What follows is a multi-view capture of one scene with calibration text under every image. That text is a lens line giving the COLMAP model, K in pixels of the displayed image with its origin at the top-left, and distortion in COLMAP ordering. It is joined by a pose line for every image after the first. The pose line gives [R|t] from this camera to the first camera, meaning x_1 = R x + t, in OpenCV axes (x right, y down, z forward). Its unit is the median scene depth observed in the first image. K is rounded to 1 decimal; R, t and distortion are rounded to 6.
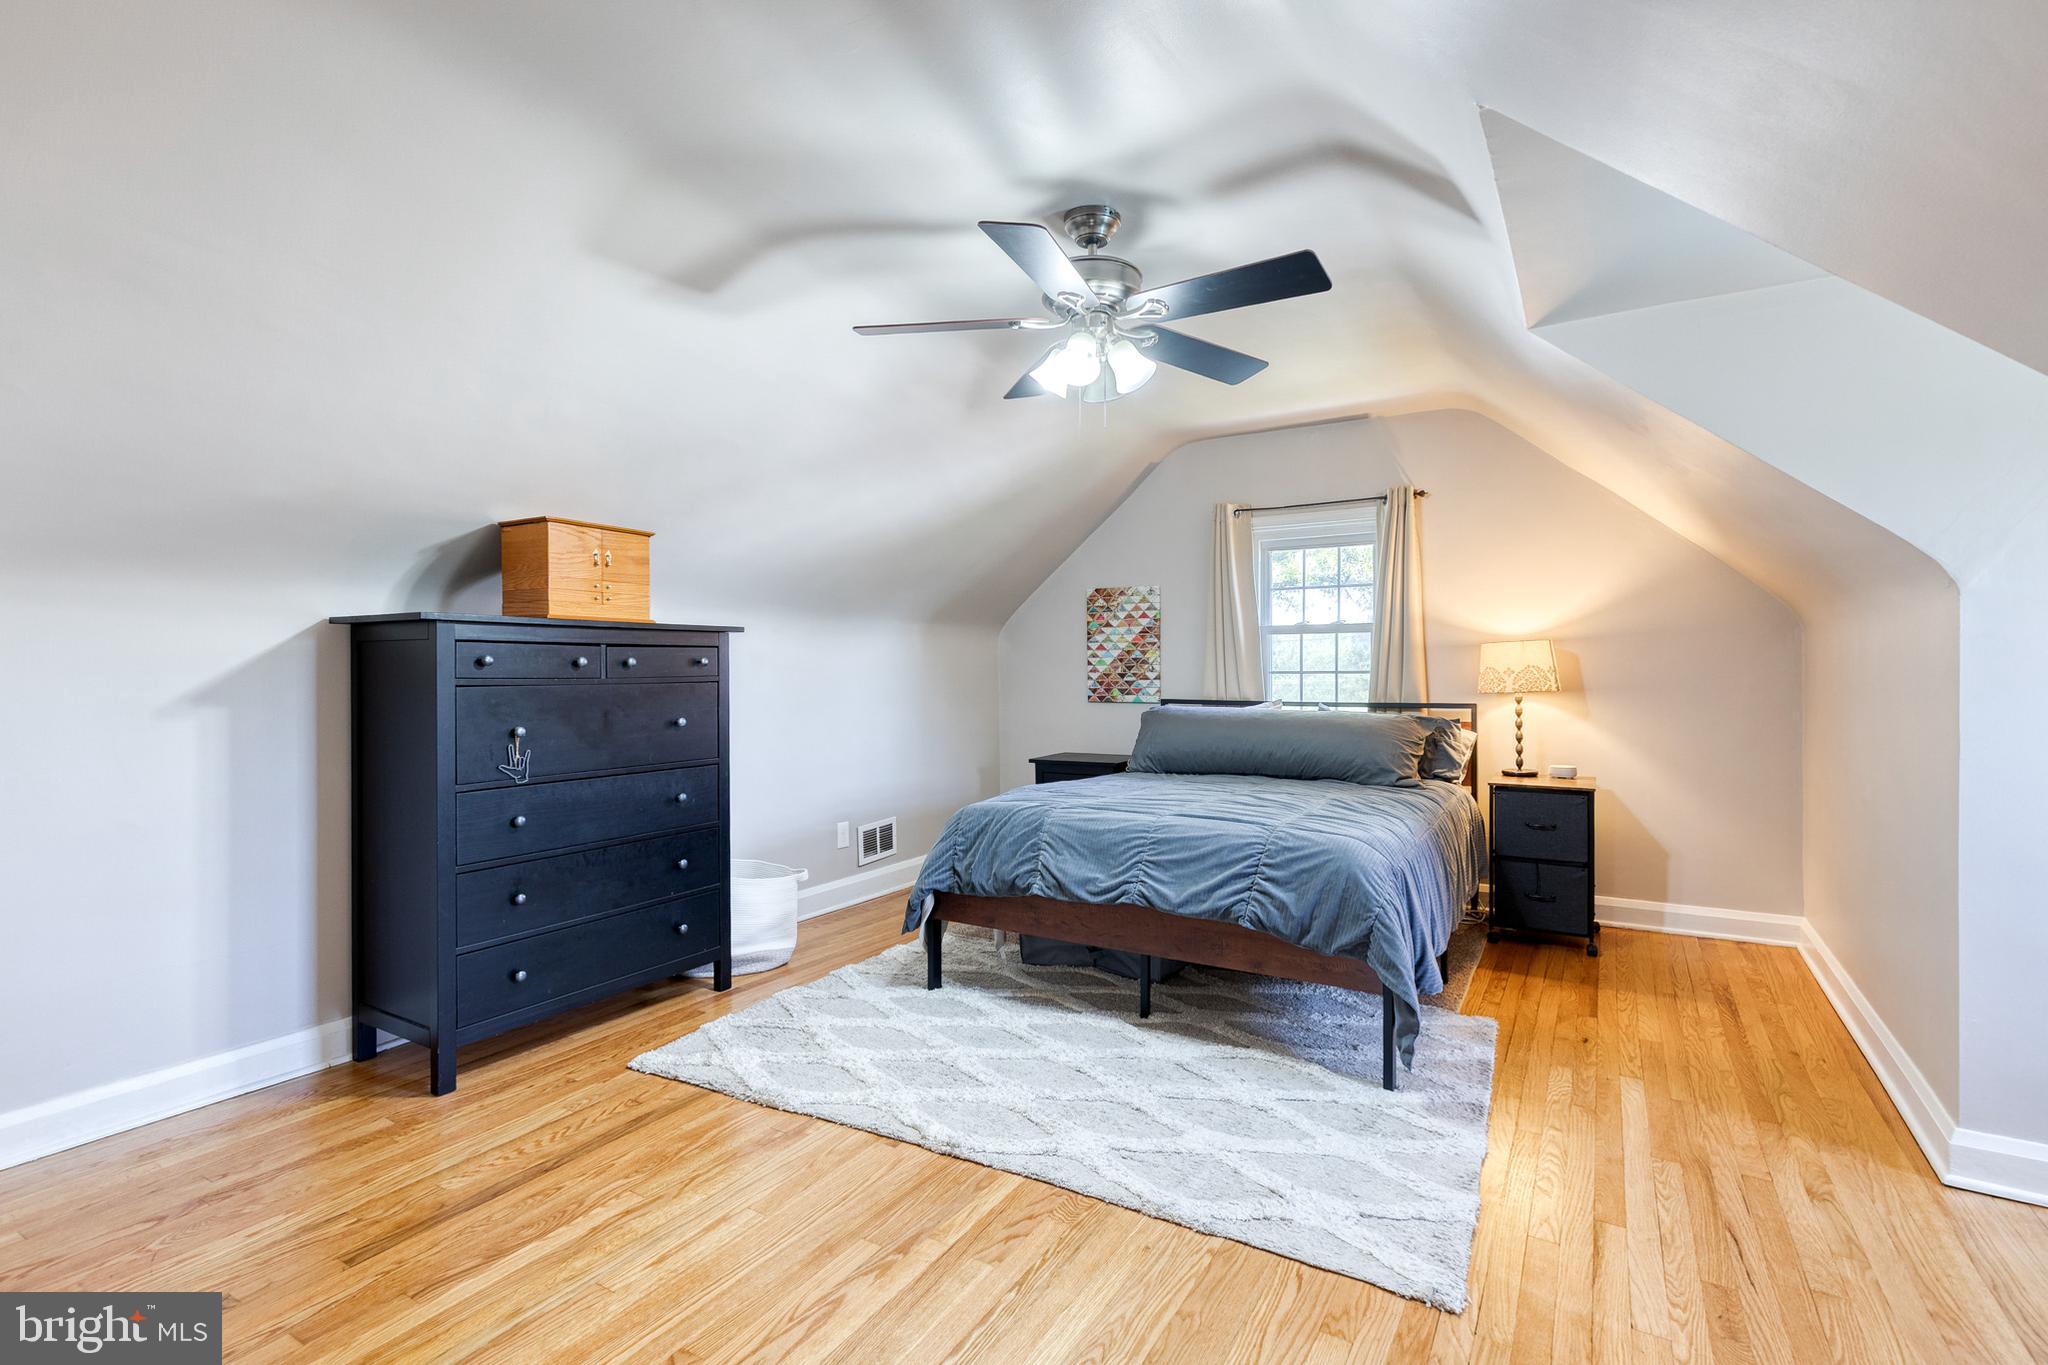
lens RADIAL K [[905.3, 0, 1028.2], [0, 905.3, 673.3], [0, 0, 1]] dist [0.014790, -0.005578]
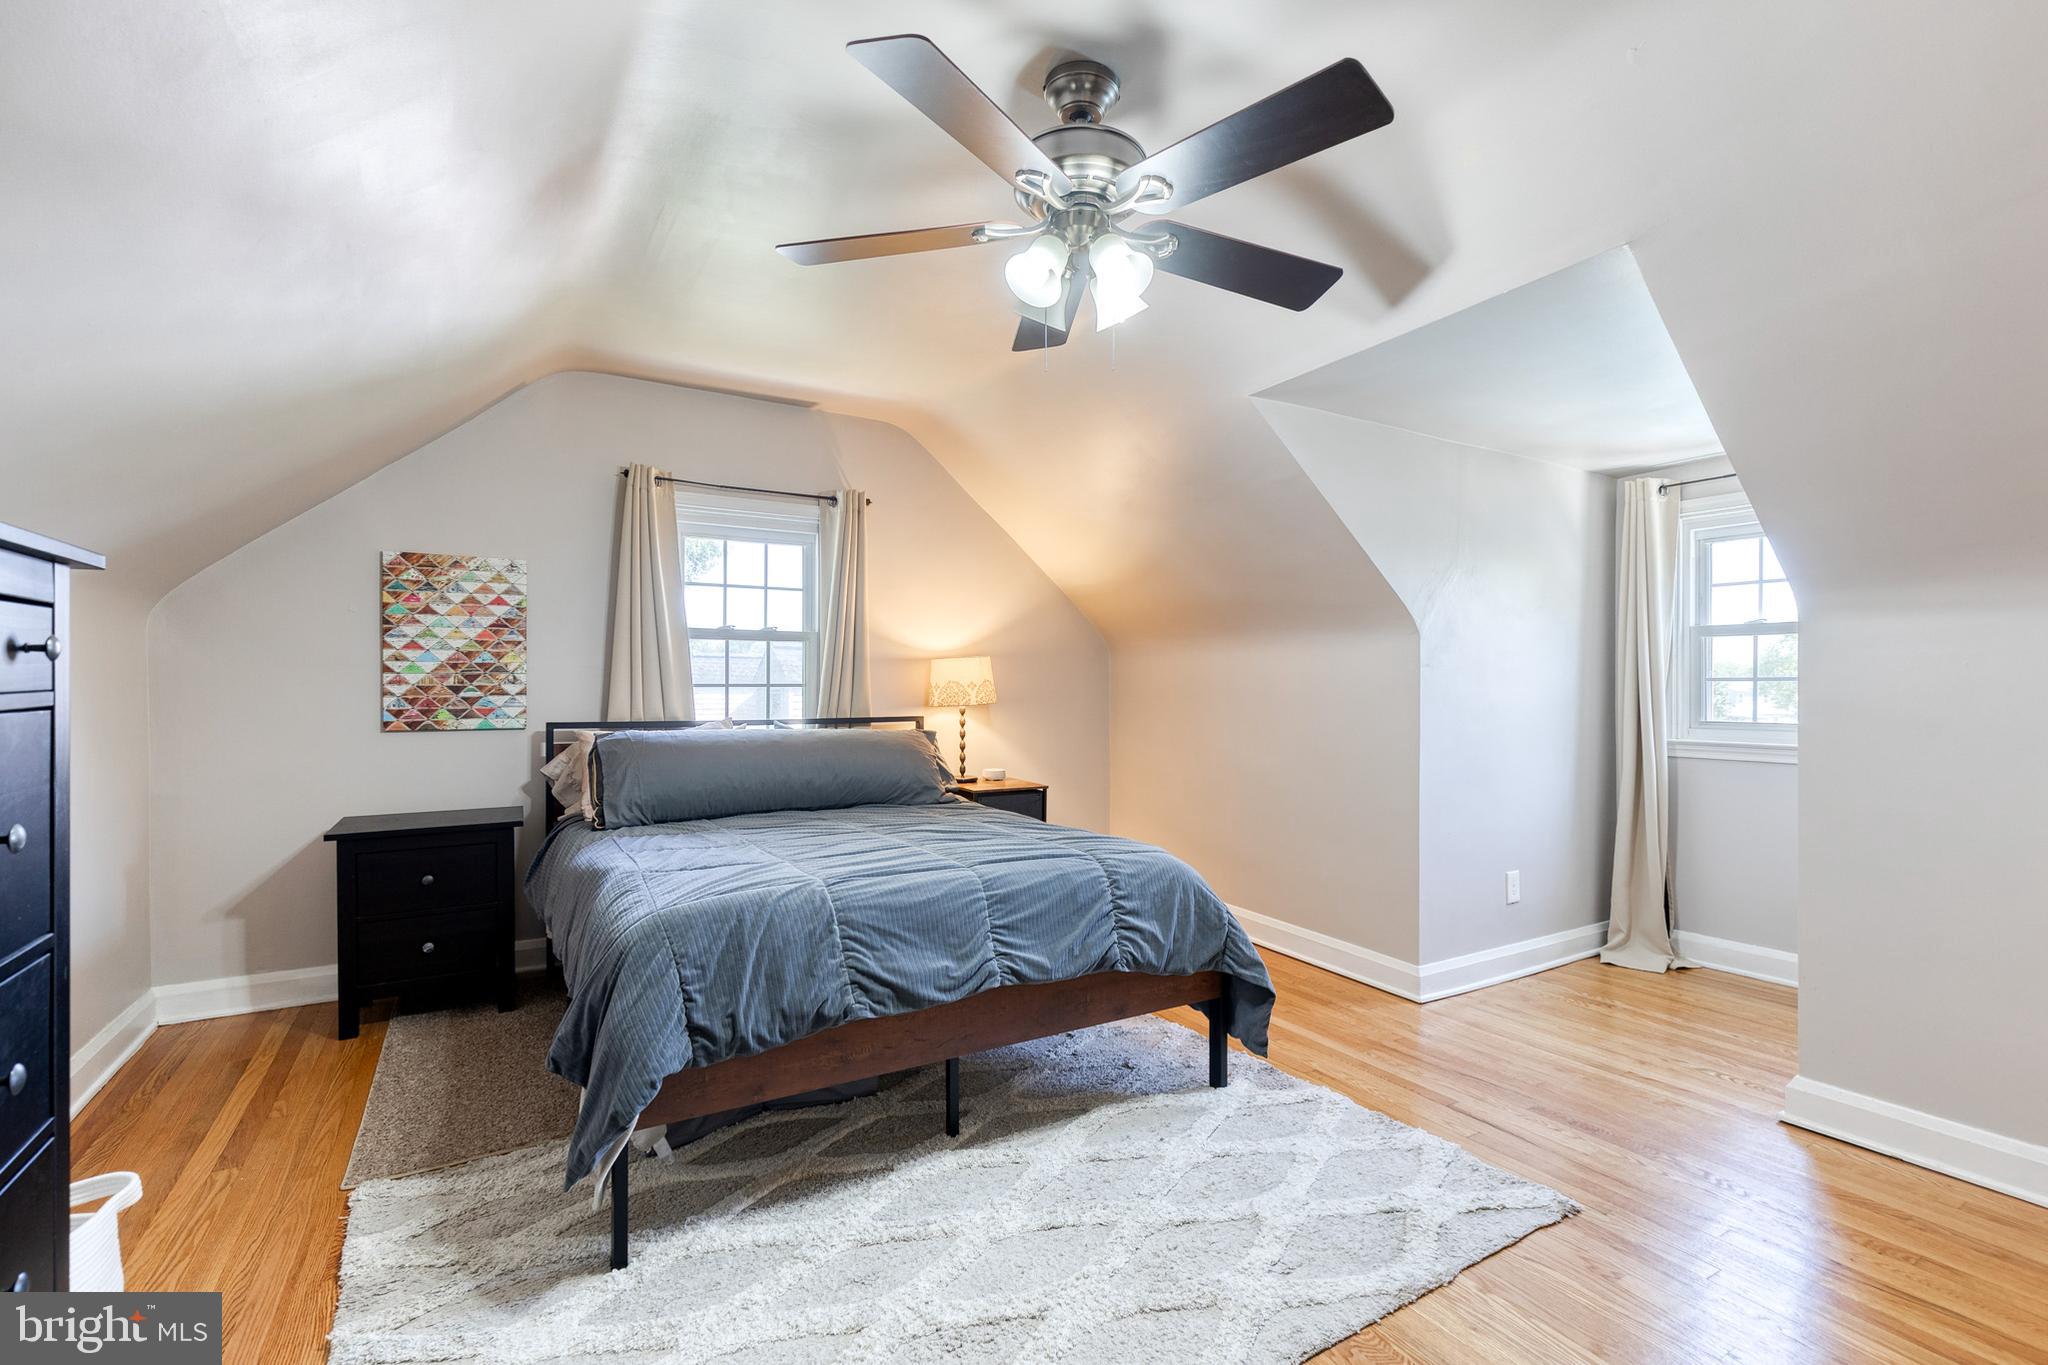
lens RADIAL K [[935.7, 0, 991.9], [0, 935.7, 681.7], [0, 0, 1]] dist [0.010695, 0.000163]
pose [[0.475665, 0.005900, 0.879607, -0.477633], [-0.001701, 0.999982, -0.005788, 0.000342], [-0.879625, 0.001257, 0.475666, 0.508451]]
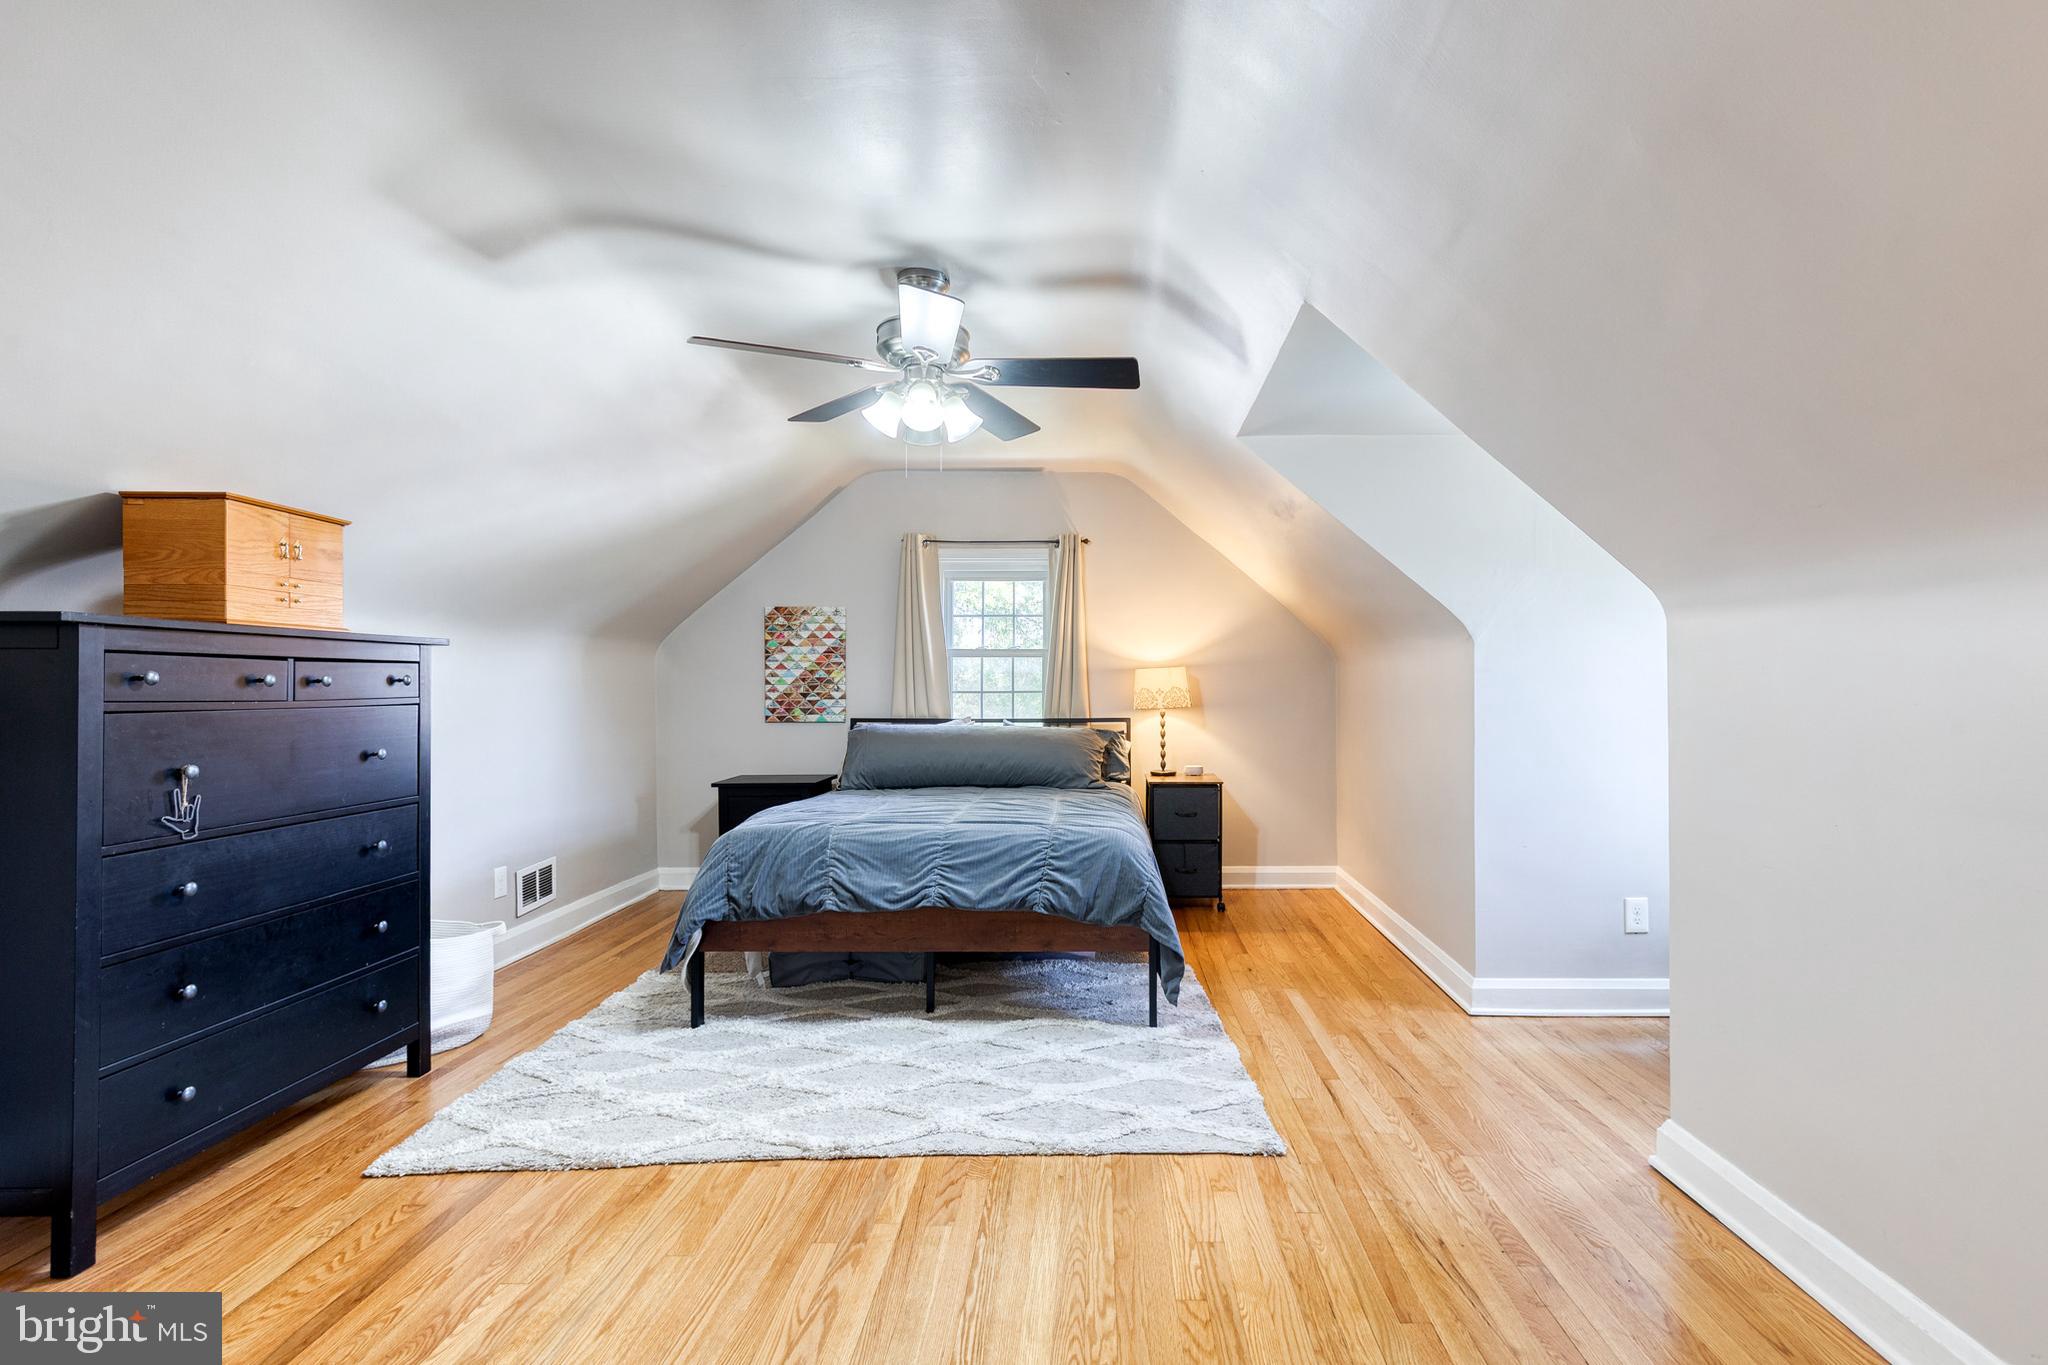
lens RADIAL K [[927.5, 0, 1047.6], [0, 927.5, 678.3], [0, 0, 1]] dist [0.011644, -0.000740]
pose [[0.870283, 0.007063, 0.492502, -0.255397], [-0.000019, 0.999898, -0.014306, -0.002154], [-0.492553, 0.012441, 0.870194, -0.031592]]
